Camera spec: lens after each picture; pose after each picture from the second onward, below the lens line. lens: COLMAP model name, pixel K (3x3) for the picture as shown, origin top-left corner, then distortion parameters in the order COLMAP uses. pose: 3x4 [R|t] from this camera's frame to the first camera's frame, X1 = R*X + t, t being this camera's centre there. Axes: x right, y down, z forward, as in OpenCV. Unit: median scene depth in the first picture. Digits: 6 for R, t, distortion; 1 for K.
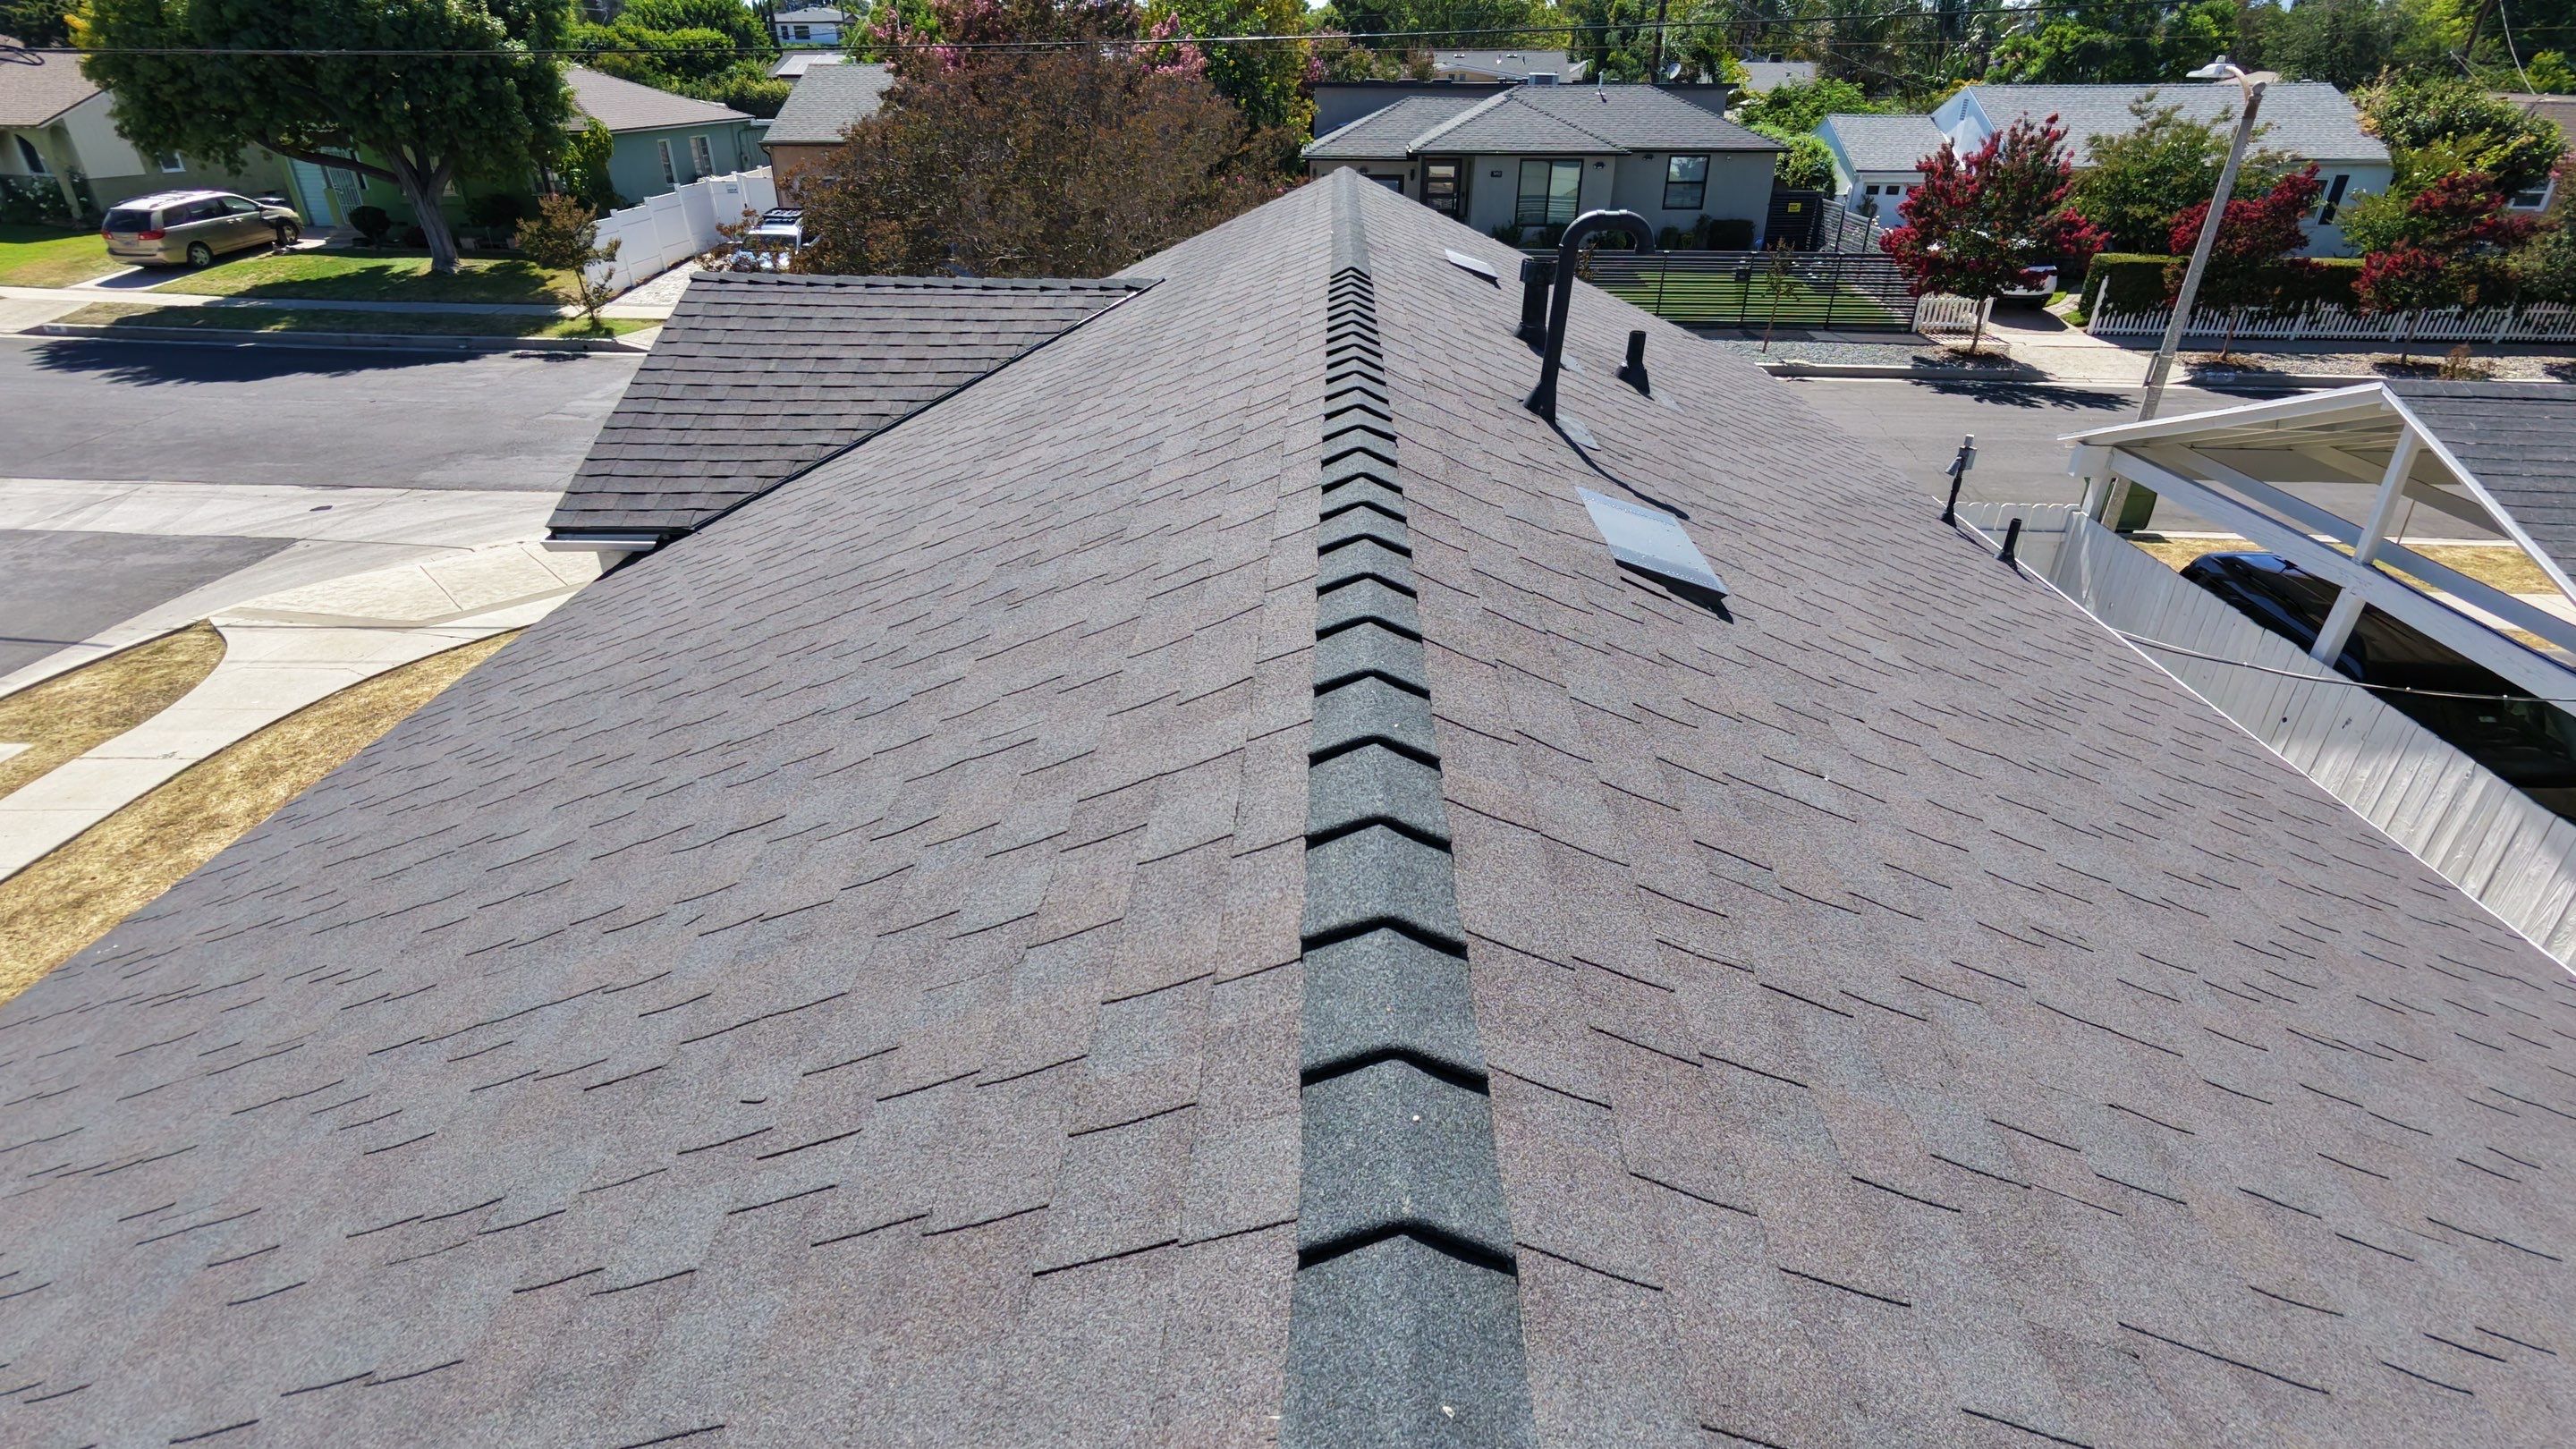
lens RADIAL K [[1236.1, 0, 1290.0], [0, 1236.1, 723.2], [0, 0, 1]] dist [-0.001842, 0.003174]
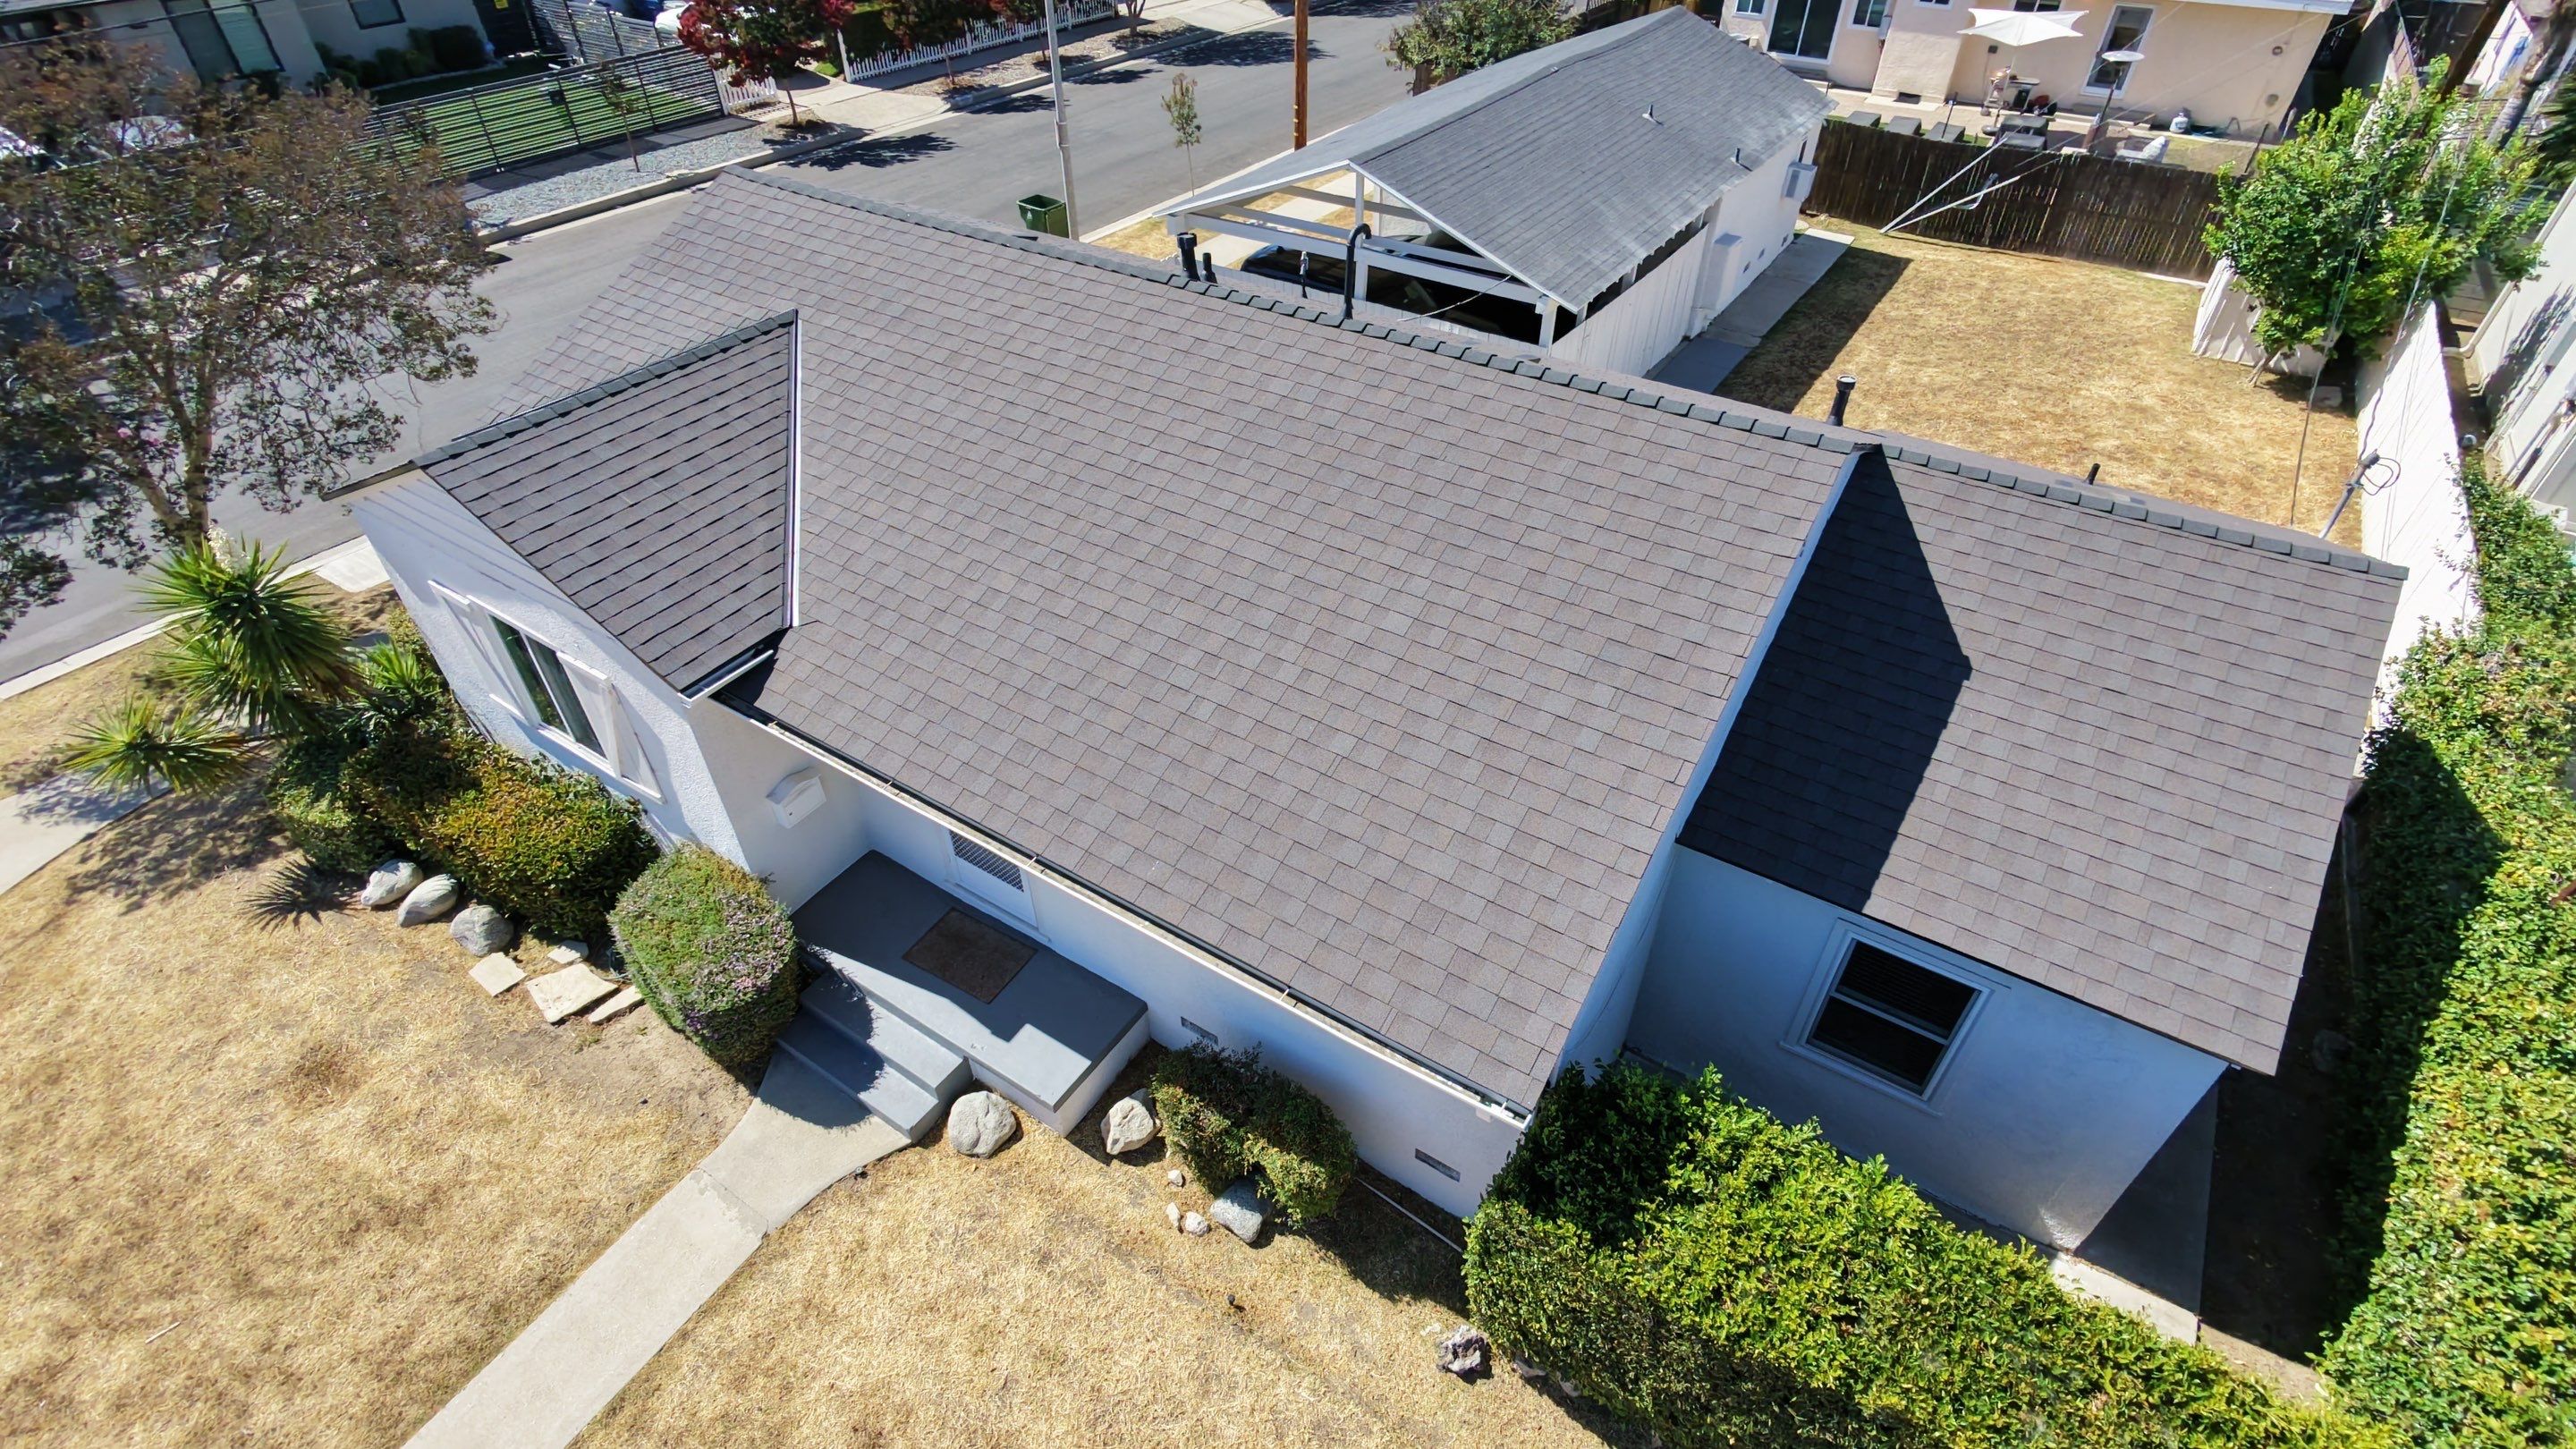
lens RADIAL K [[1236.1, 0, 1293.3], [0, 1236.1, 717.7], [0, 0, 1]] dist [-0.001842, 0.003174]
pose [[0.514505, -0.550902, 0.657109, -0.276656], [0.413019, 0.830782, 0.373118, -0.084863], [-0.751465, 0.079428, 0.654974, -0.050866]]
